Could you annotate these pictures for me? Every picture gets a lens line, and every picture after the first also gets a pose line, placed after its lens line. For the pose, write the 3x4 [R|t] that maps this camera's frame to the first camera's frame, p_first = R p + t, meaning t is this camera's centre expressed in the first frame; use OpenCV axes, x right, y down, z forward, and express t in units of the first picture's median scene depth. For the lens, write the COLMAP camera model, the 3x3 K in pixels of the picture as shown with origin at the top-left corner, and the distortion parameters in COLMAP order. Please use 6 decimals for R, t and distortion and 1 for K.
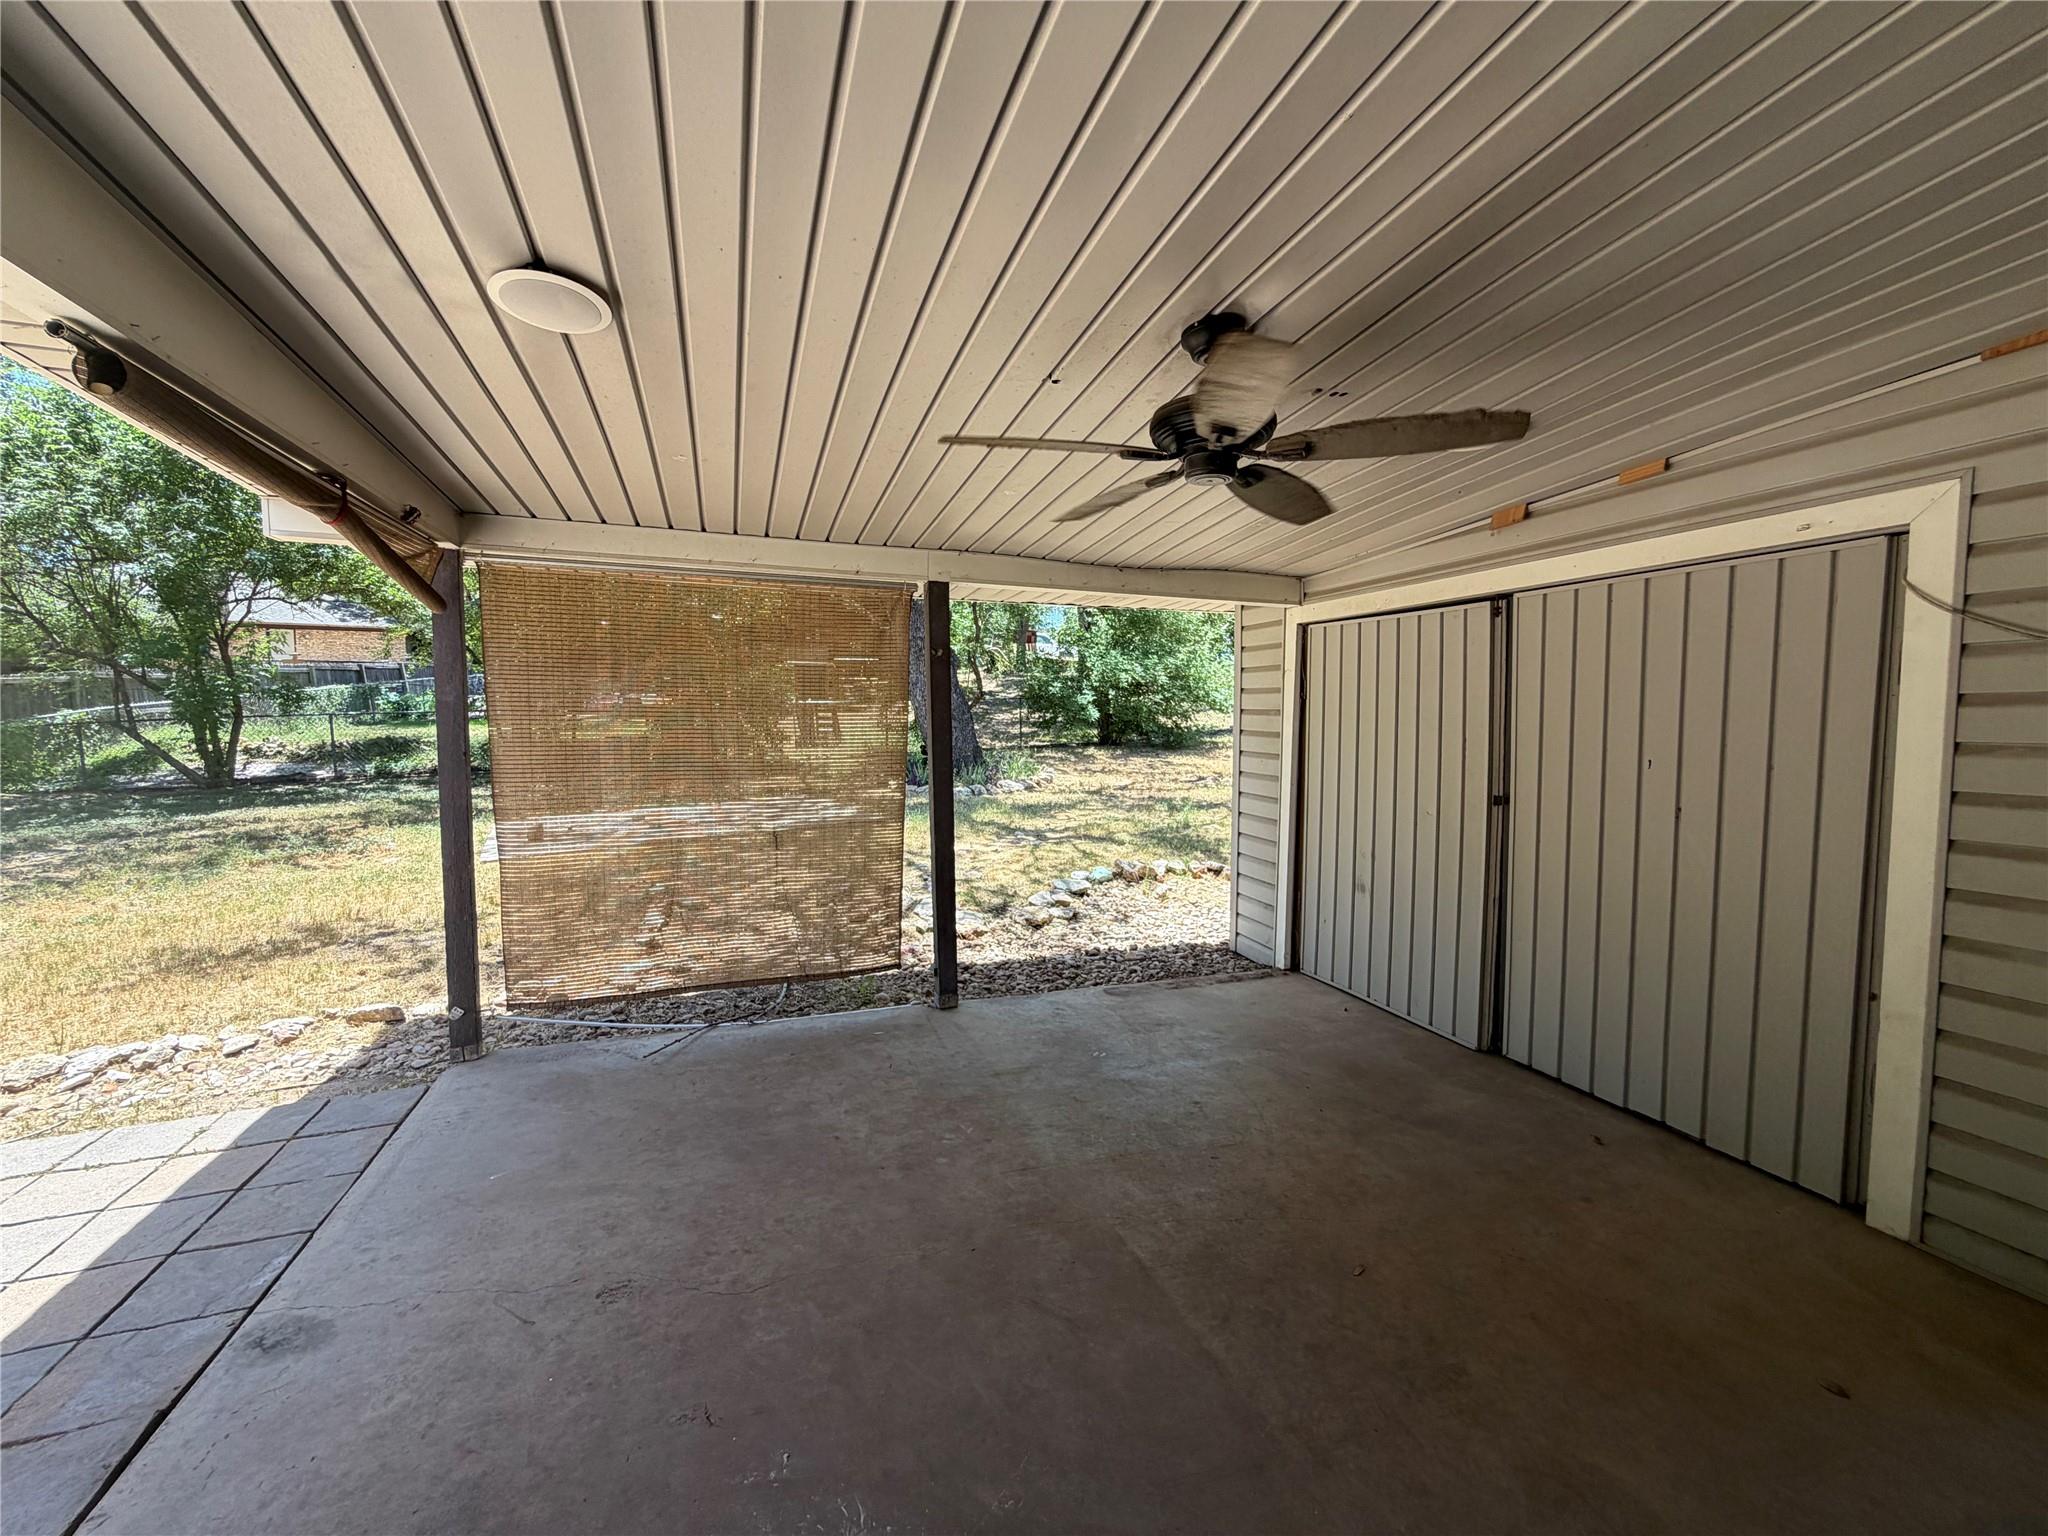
lens RADIAL K [[820.9, 0, 1022.9], [0, 820.9, 774.9], [0, 0, 1]] dist [0.000721, 0.000340]
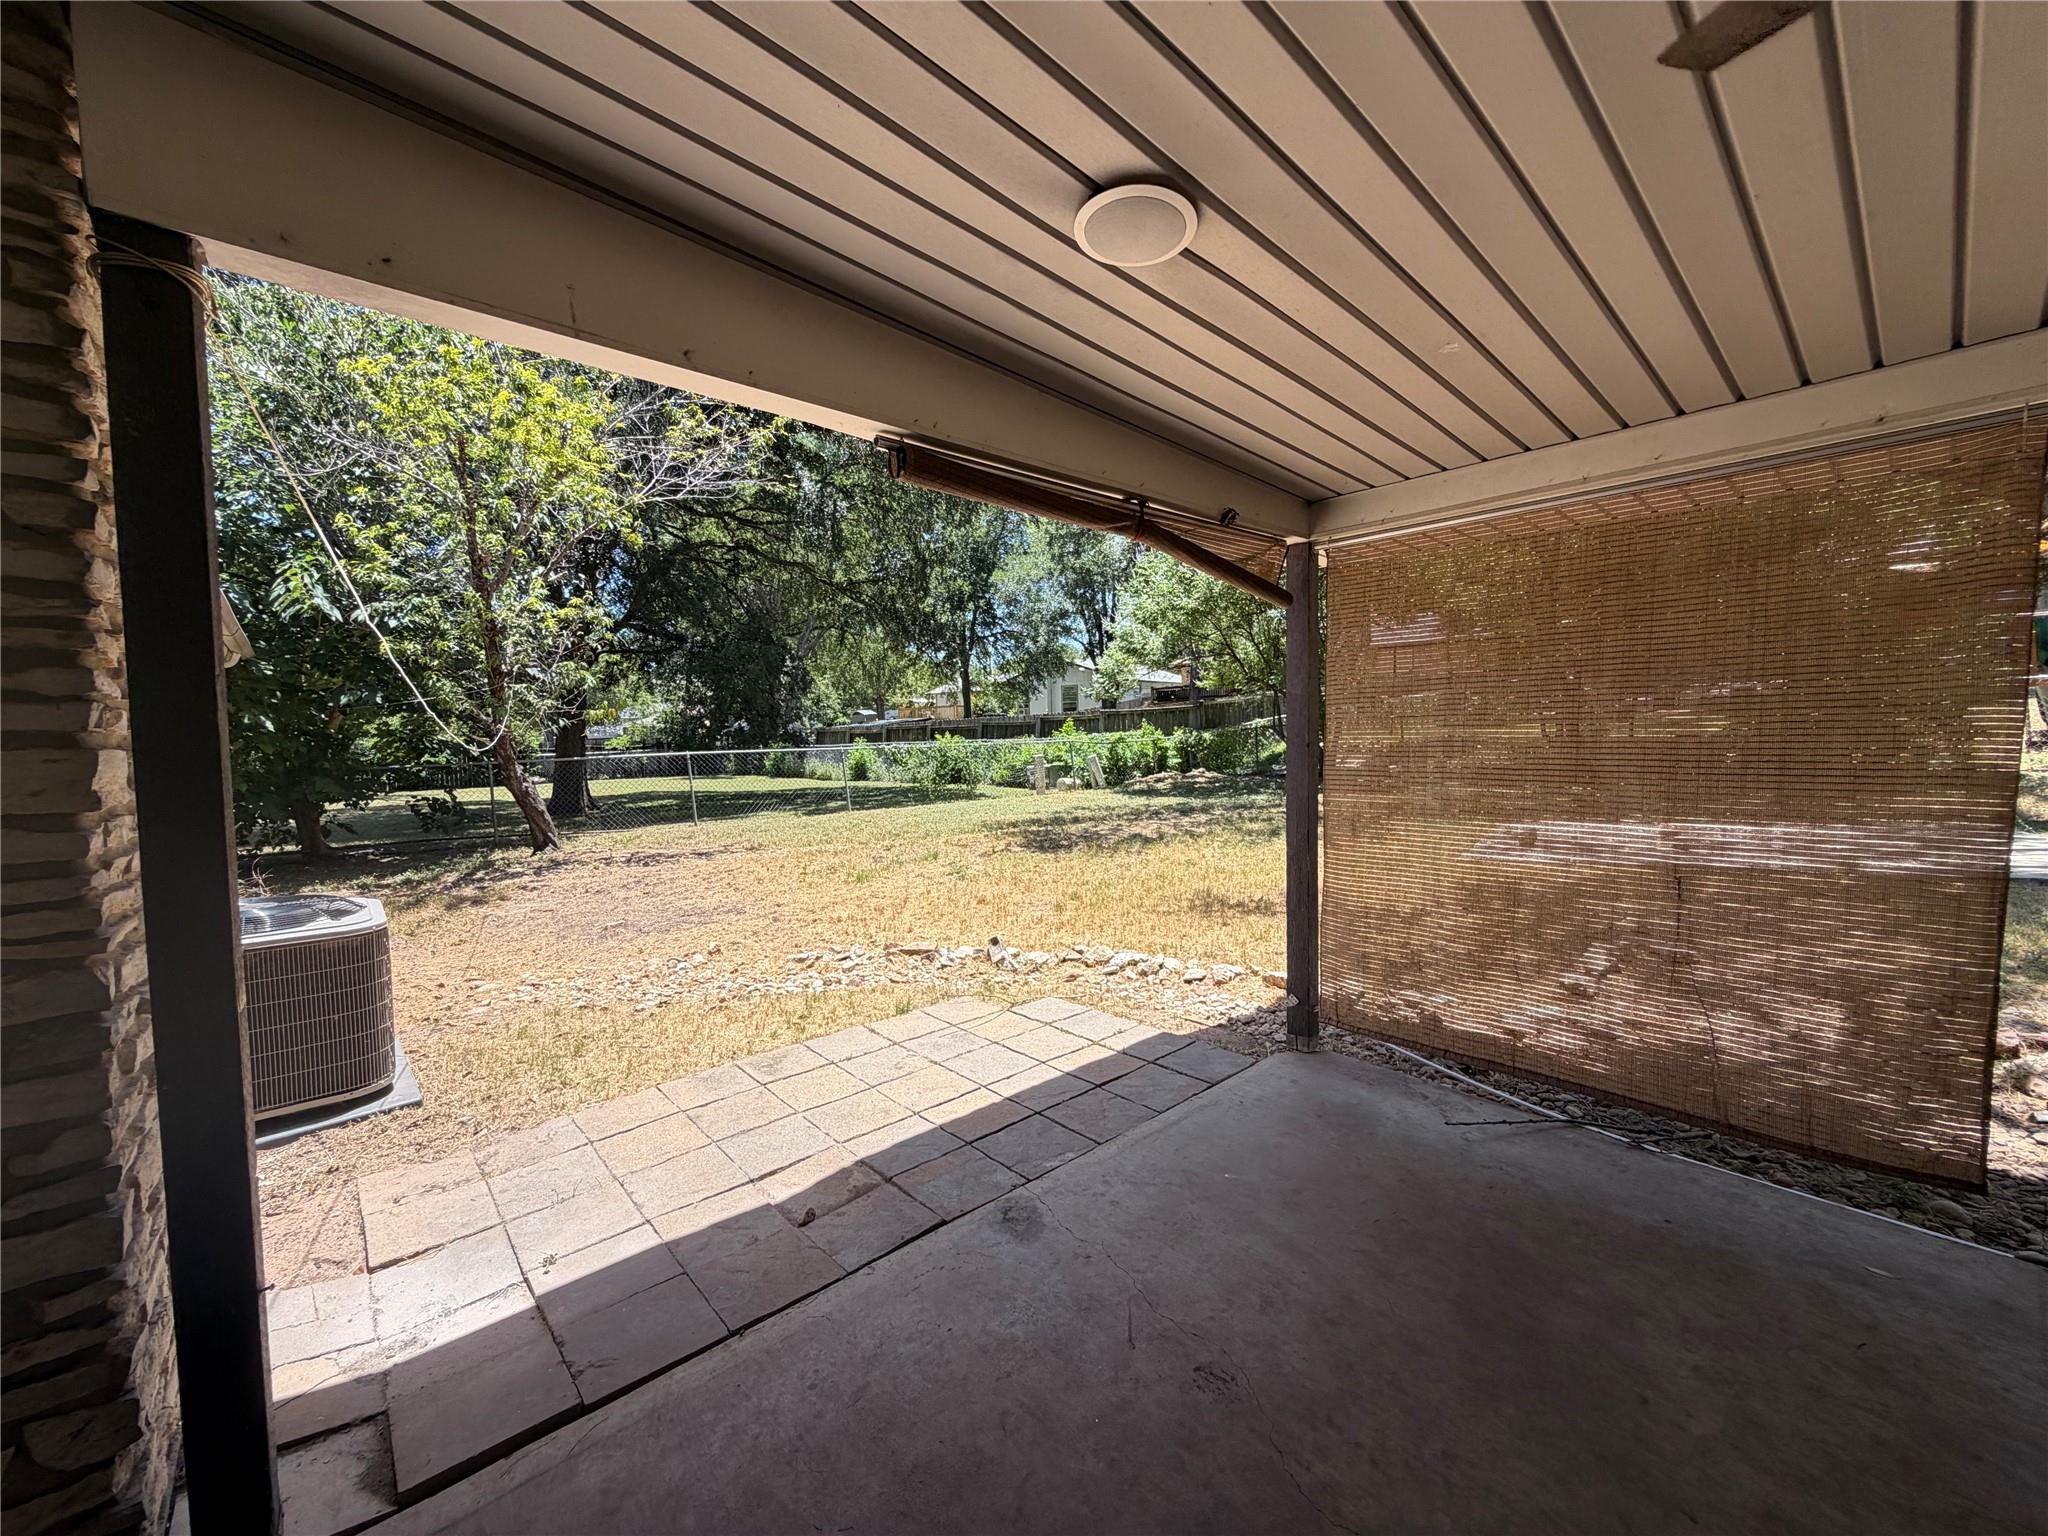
lens RADIAL K [[820.1, 0, 1025.3], [0, 820.1, 773.9], [0, 0, 1]] dist [0.001883, 0.000359]
pose [[0.370831, 0.037364, -0.927949, 0.105176], [-0.039743, 0.998913, 0.024339, -0.001774], [0.927850, 0.027854, 0.371913, 0.270437]]
